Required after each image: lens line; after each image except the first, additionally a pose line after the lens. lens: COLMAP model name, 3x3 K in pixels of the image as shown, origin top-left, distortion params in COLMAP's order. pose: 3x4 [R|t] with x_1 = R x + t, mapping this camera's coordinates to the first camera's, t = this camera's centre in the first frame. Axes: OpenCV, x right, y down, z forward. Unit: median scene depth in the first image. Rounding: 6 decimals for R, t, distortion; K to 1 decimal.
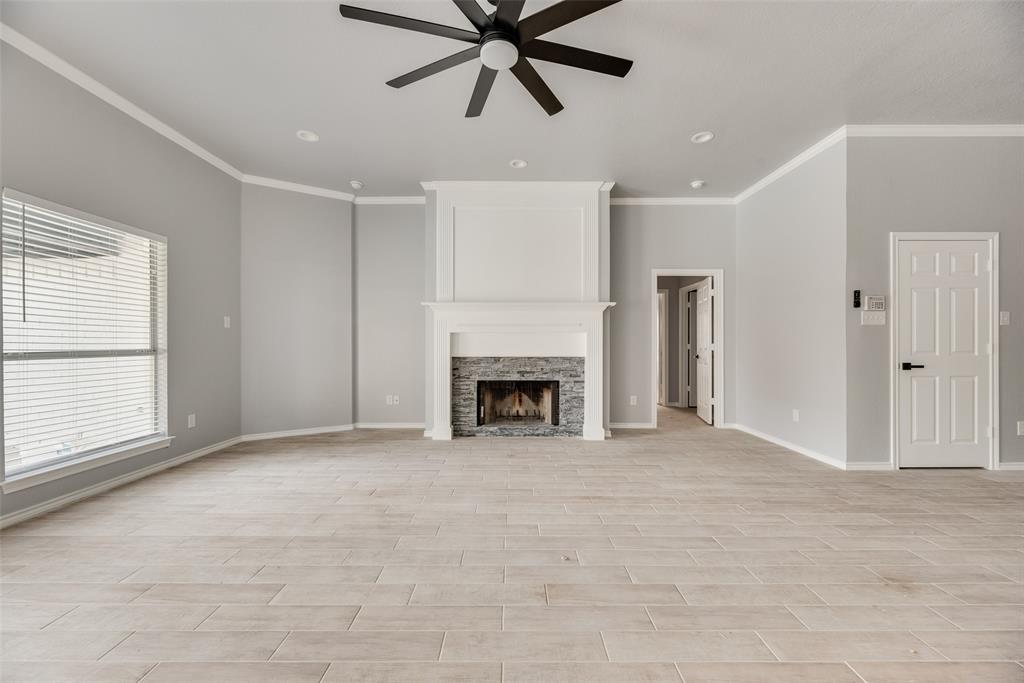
lens RADIAL K [[414.4, 0, 513.5], [0, 414.4, 344.1], [0, 0, 1]] dist [-0.000930, 0.000255]
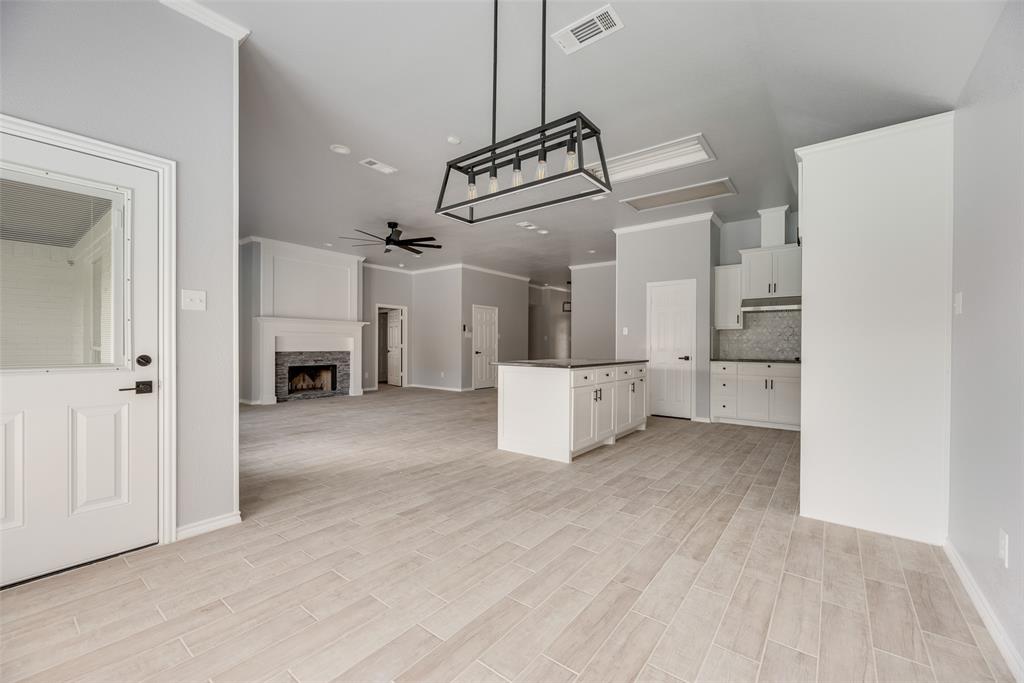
lens RADIAL K [[414.4, 0, 511.3], [0, 414.4, 347.1], [0, 0, 1]] dist [-0.000930, 0.000255]
pose [[0.613878, -0.000165, 0.789401, -0.826497], [-0.005097, 0.999978, 0.004172, 0.002296], [-0.789384, -0.006585, 0.613864, -0.668304]]
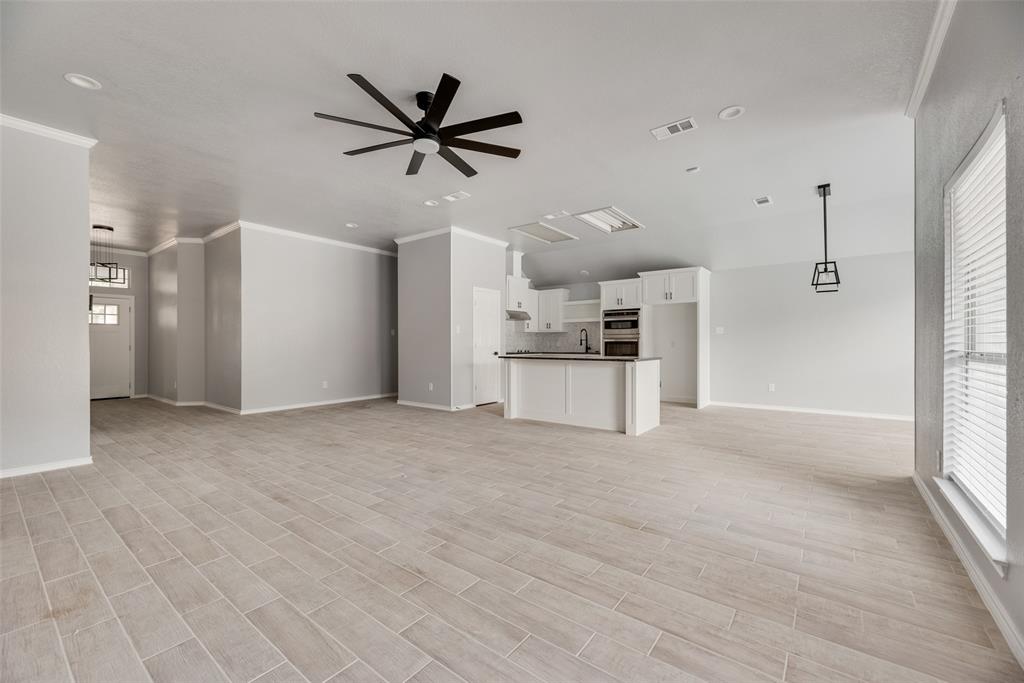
lens RADIAL K [[414.4, 0, 514.5], [0, 414.4, 342.6], [0, 0, 1]] dist [-0.000930, 0.000255]
pose [[-0.793675, 0.002332, 0.608338, -0.517508], [0.002371, 0.999997, -0.000740, -0.001155], [-0.608337, 0.000855, -0.793678, 0.872303]]
